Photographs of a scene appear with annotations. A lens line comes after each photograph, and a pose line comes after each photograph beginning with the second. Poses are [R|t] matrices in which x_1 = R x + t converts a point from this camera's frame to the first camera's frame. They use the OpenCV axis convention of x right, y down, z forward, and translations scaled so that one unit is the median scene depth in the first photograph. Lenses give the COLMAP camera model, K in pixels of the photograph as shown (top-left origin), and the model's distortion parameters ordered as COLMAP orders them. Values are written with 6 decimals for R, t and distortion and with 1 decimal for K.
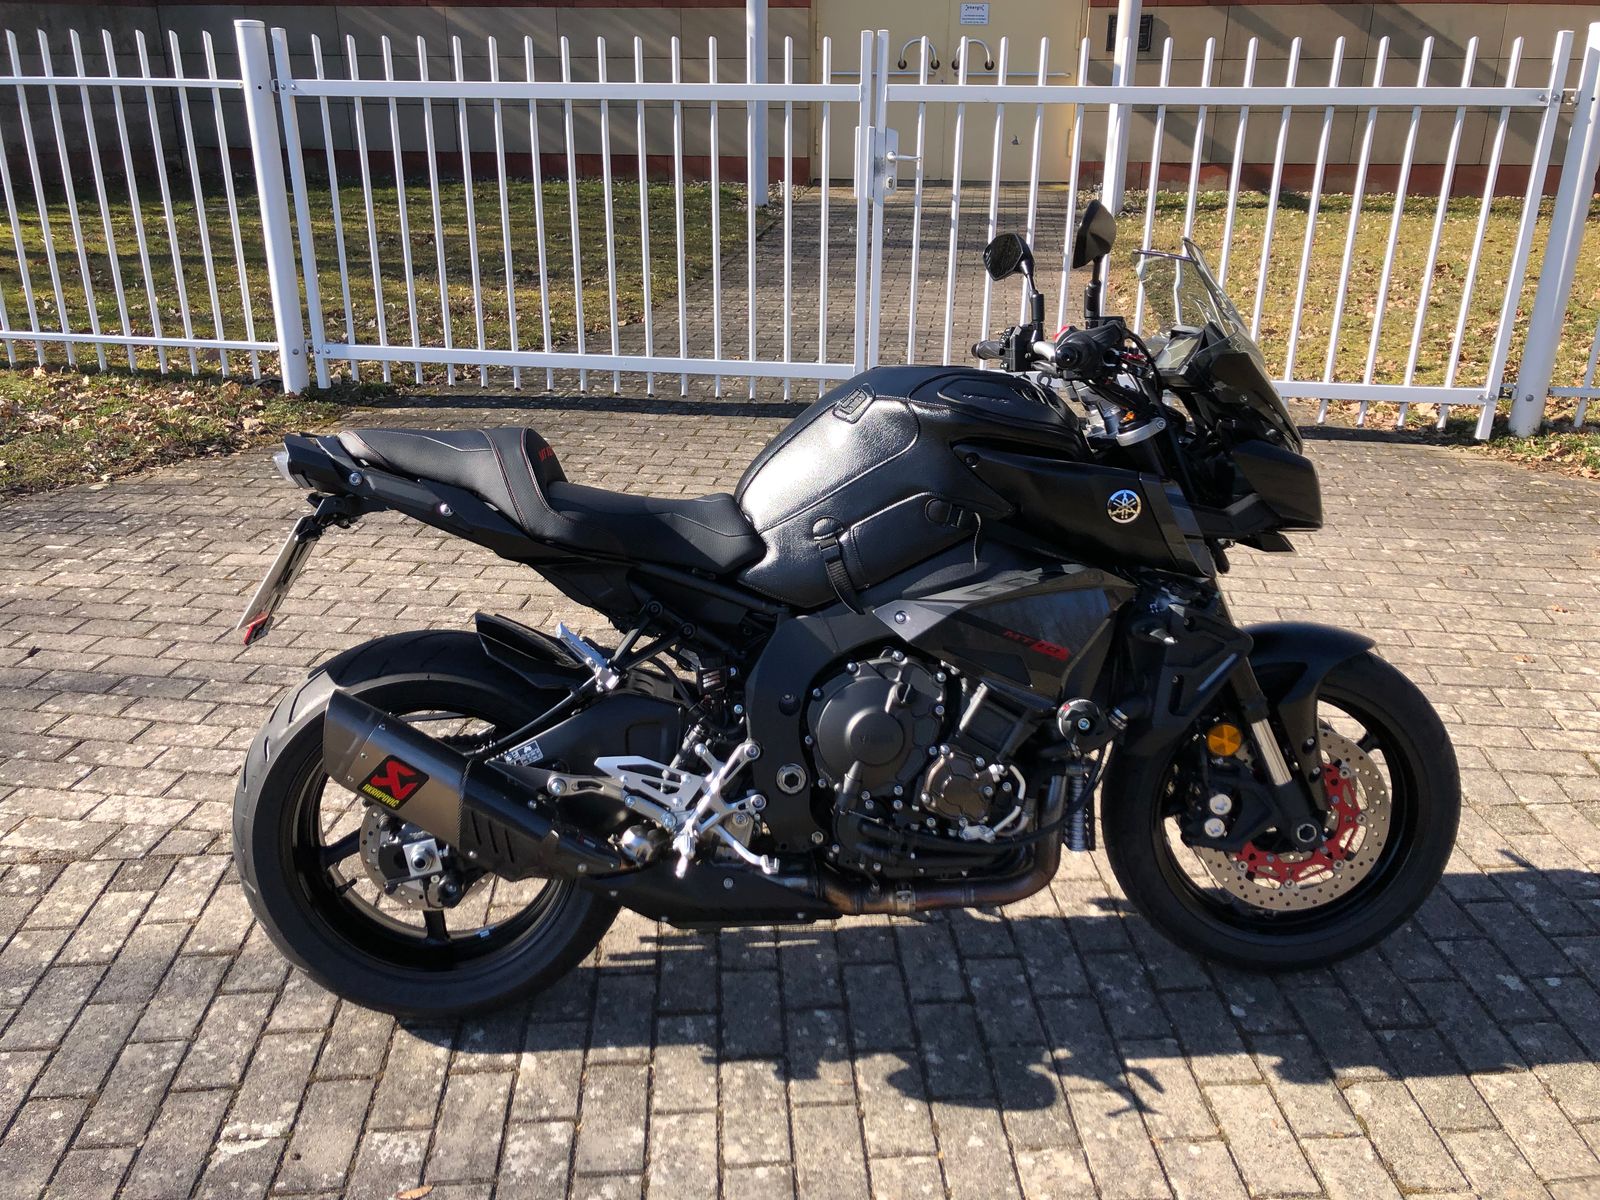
lens RADIAL K [[1299.5, 0, 800.0], [0, 1299.5, 600.0], [0, 0, 1]] dist [0.003564, 0.008878]
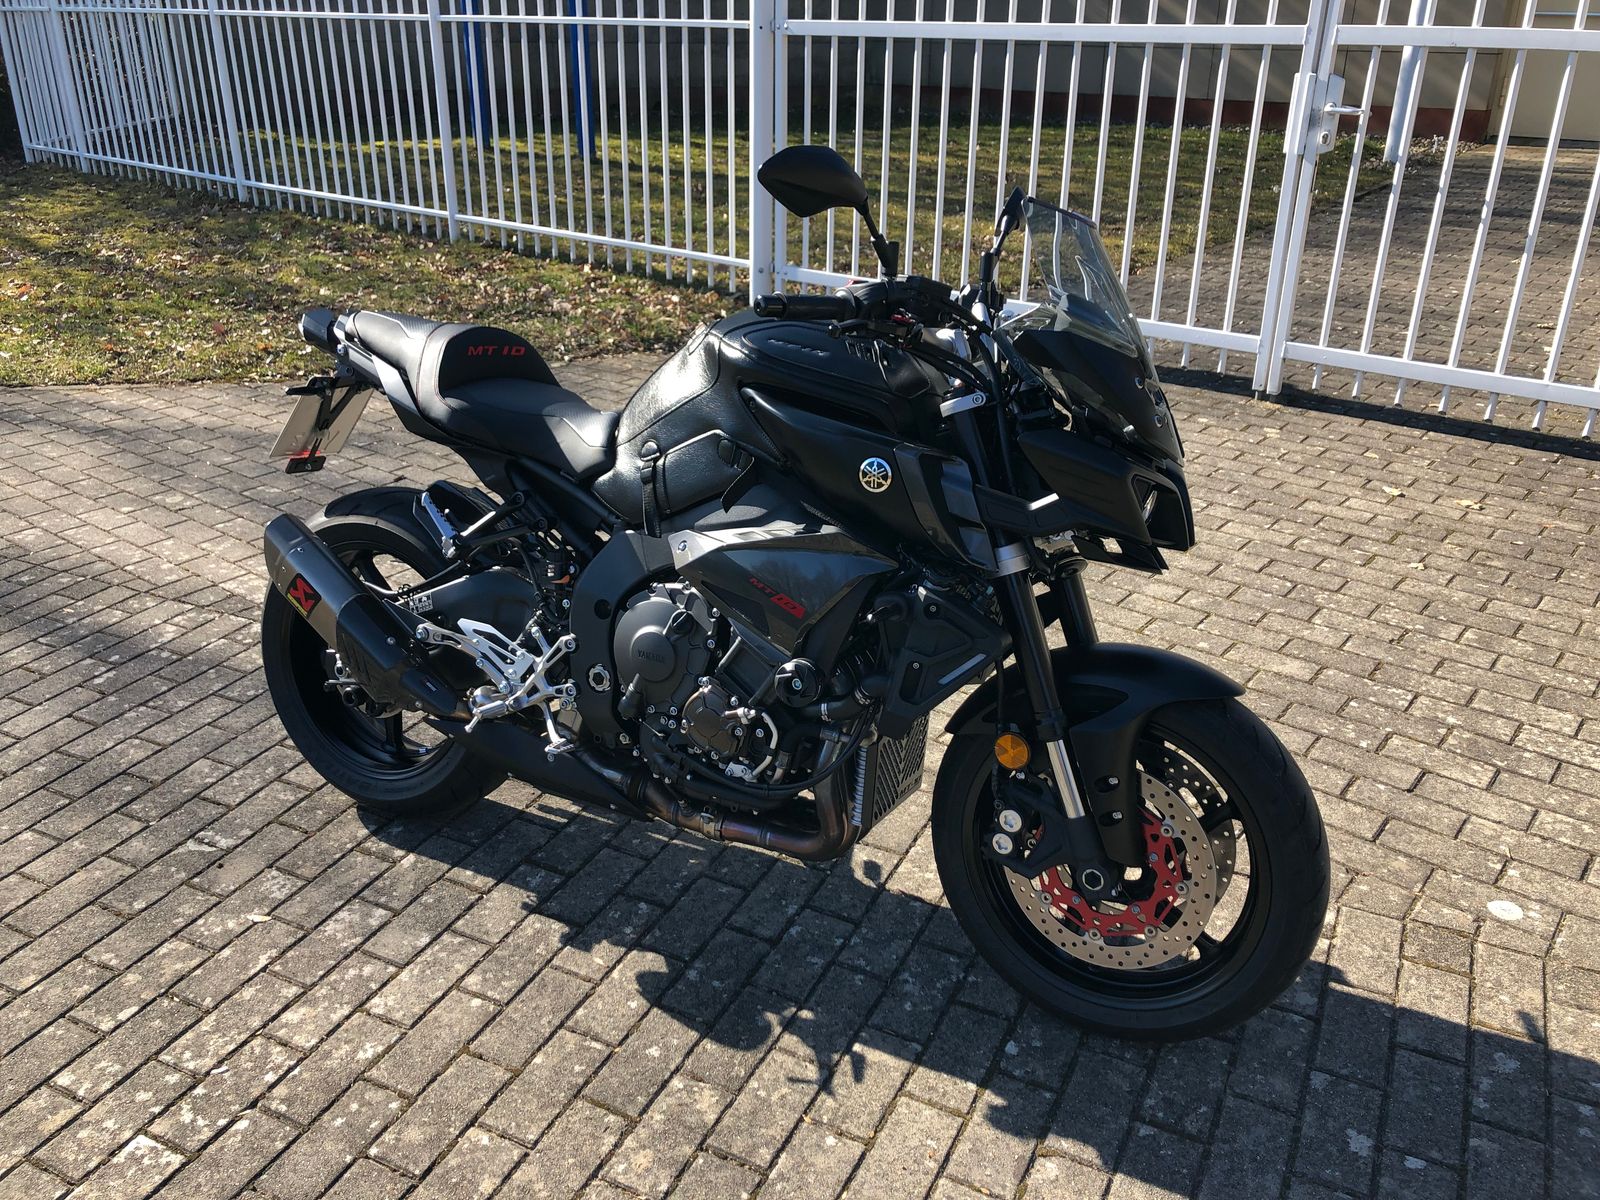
lens RADIAL K [[1300.1, 0, 800.0], [0, 1300.1, 600.0], [0, 0, 1]] dist [0.020833, -0.019689]
pose [[0.861472, 0.208641, -0.462963, 0.600460], [-0.190815, 0.977884, 0.085634, -0.047930], [0.470591, 0.014569, 0.882231, 0.112655]]
